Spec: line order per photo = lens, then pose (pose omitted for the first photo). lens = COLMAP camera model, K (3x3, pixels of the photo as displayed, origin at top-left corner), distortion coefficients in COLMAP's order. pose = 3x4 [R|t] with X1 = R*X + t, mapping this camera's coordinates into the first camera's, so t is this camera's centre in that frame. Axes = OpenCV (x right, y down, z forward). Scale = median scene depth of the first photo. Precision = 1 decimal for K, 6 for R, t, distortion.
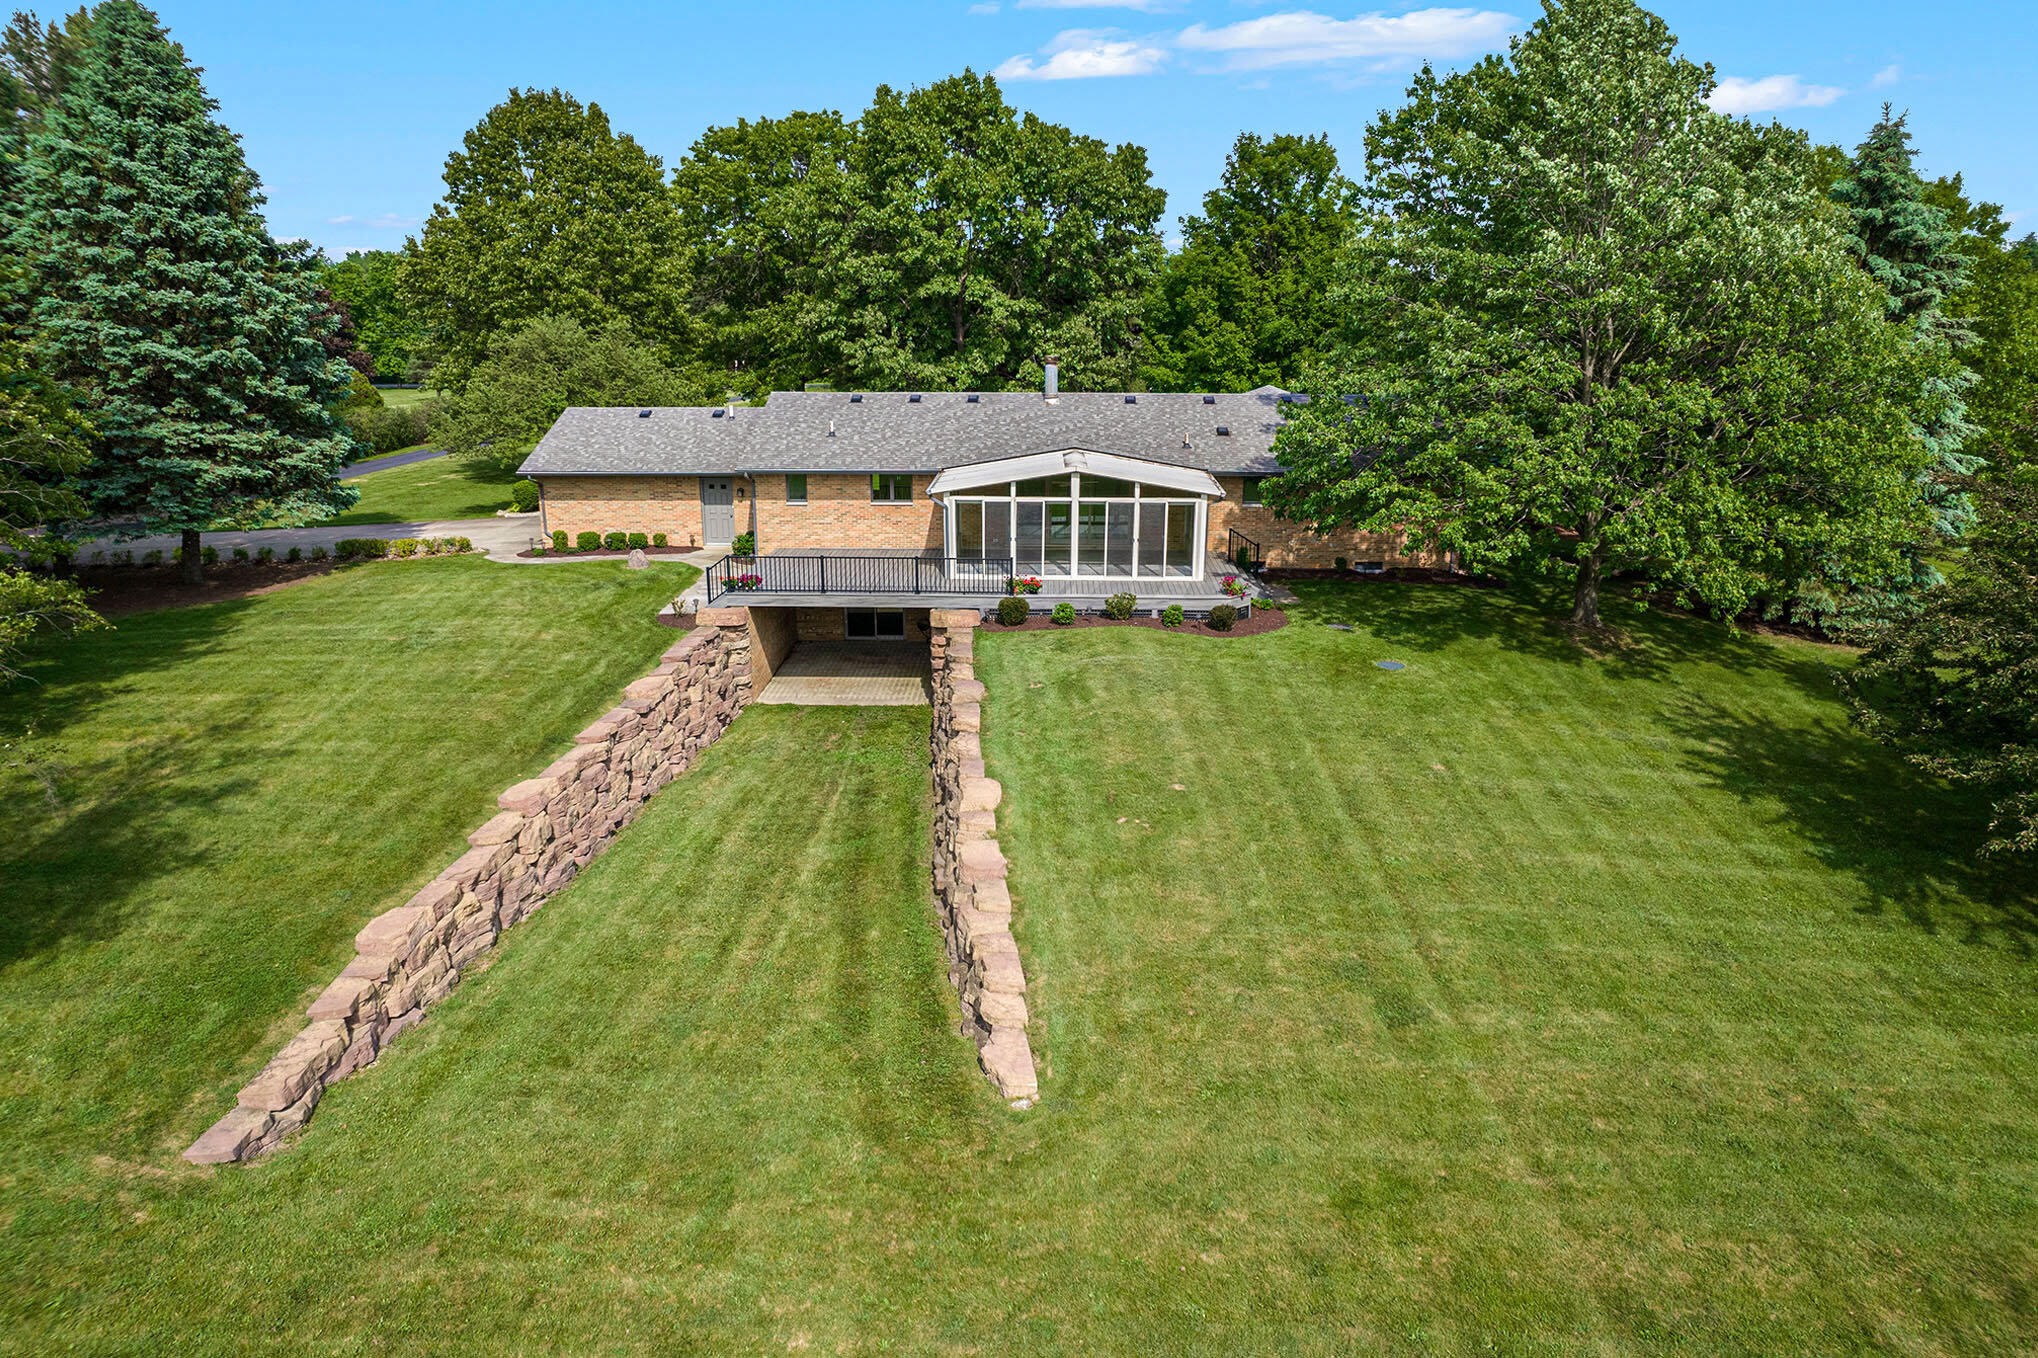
lens RADIAL K [[1272.6, 0, 1018.4], [0, 1272.6, 673.4], [0, 0, 1]] dist [-0.046108, 0.002135]
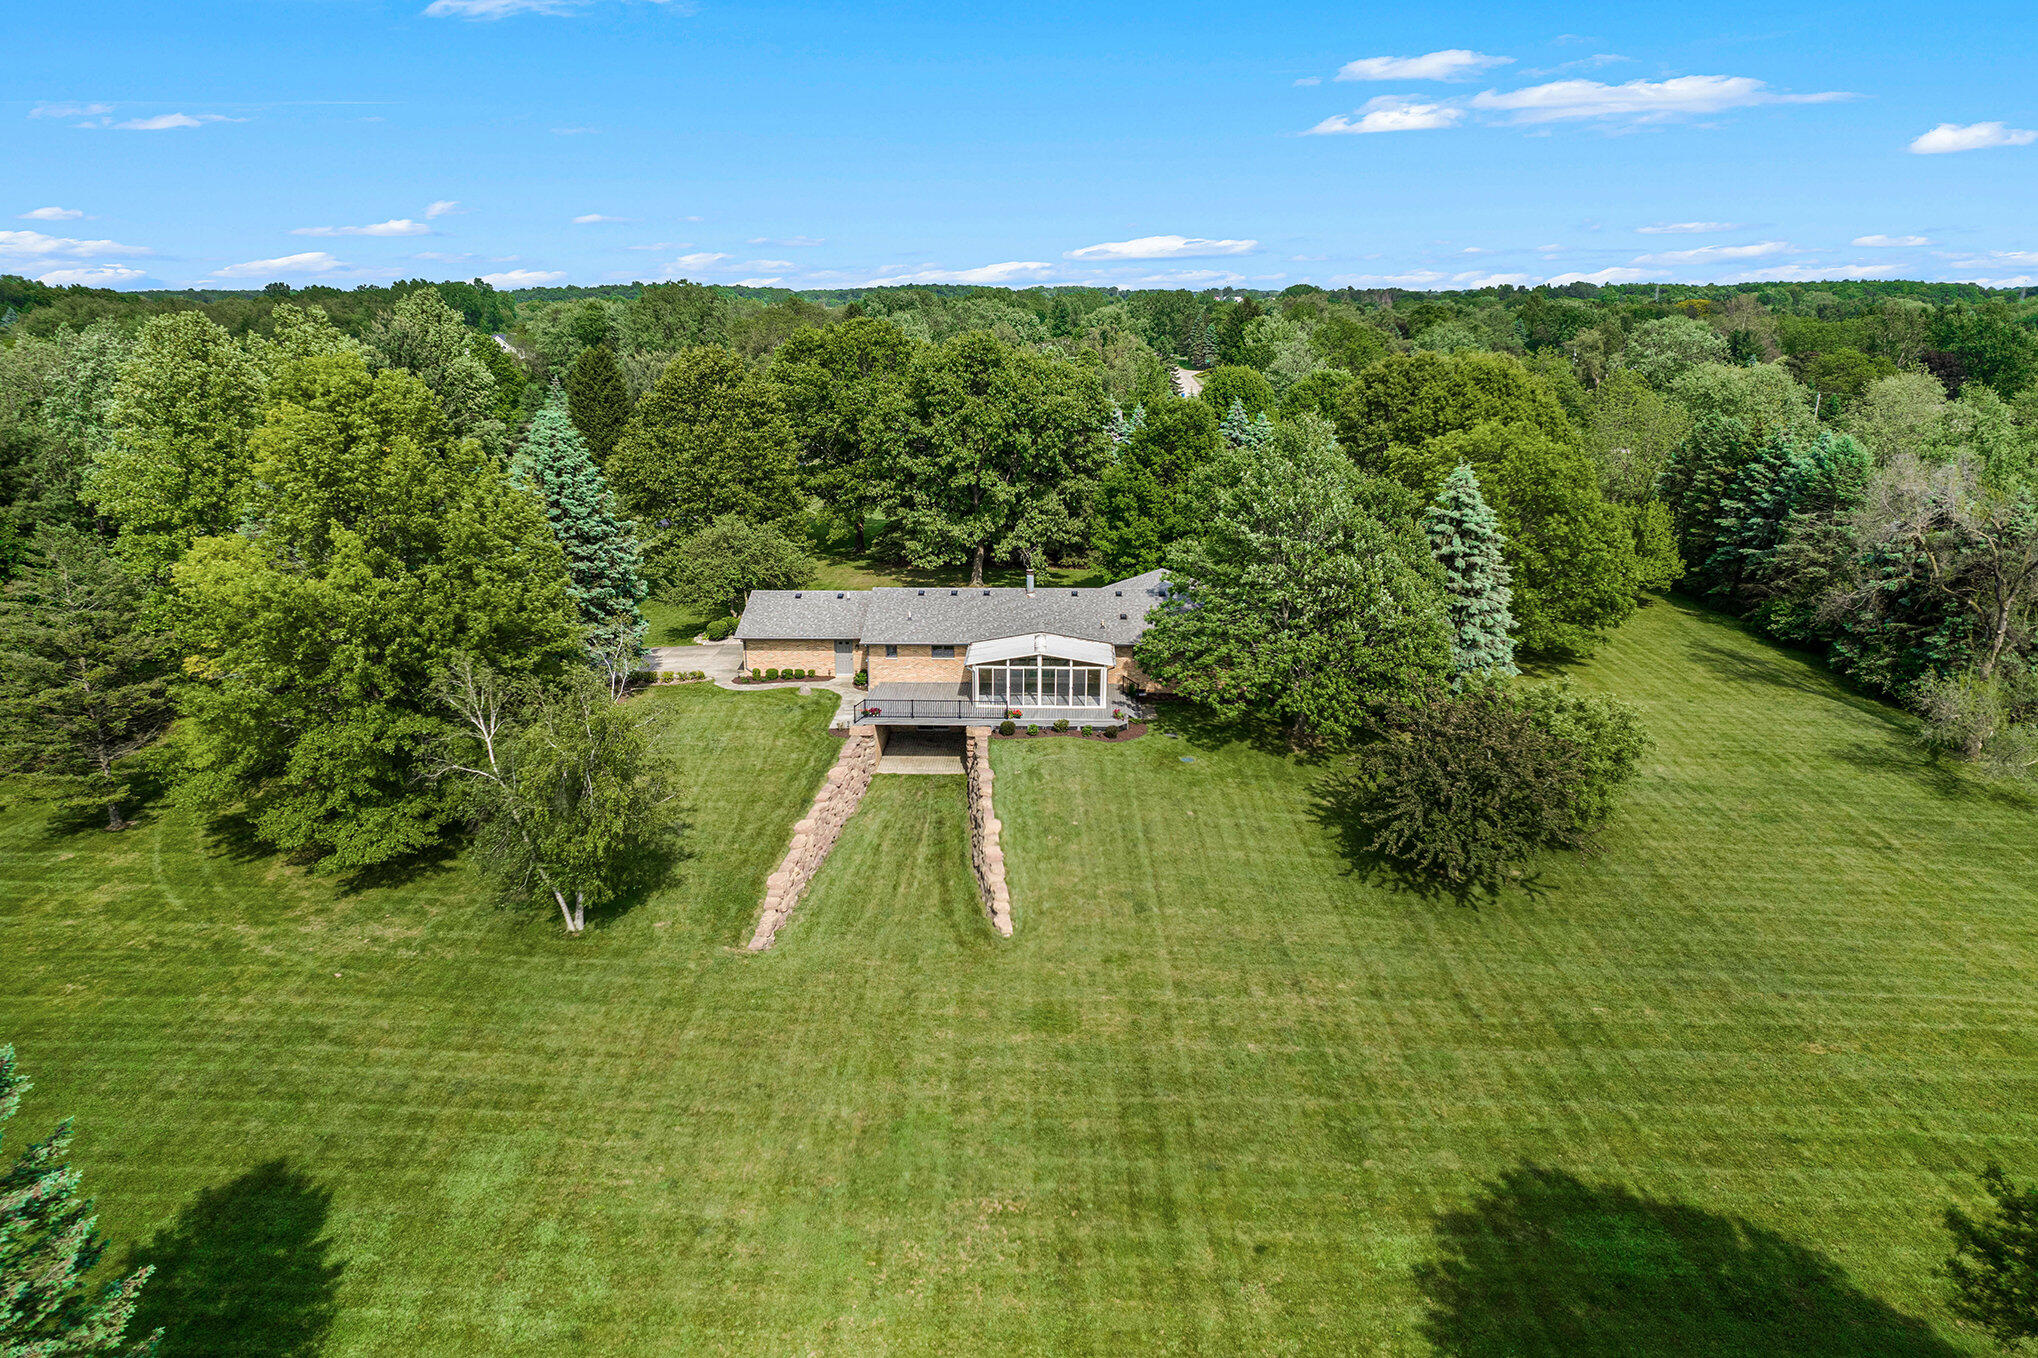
lens RADIAL K [[1272.6, 0, 1029.5], [0, 1272.6, 590.7], [0, 0, 1]] dist [-0.046108, 0.002135]
pose [[0.999985, 0.000002, 0.005520, 0.019022], [0.000302, 0.998477, -0.055162, -0.153342], [-0.005512, 0.055163, 0.998462, -1.006708]]
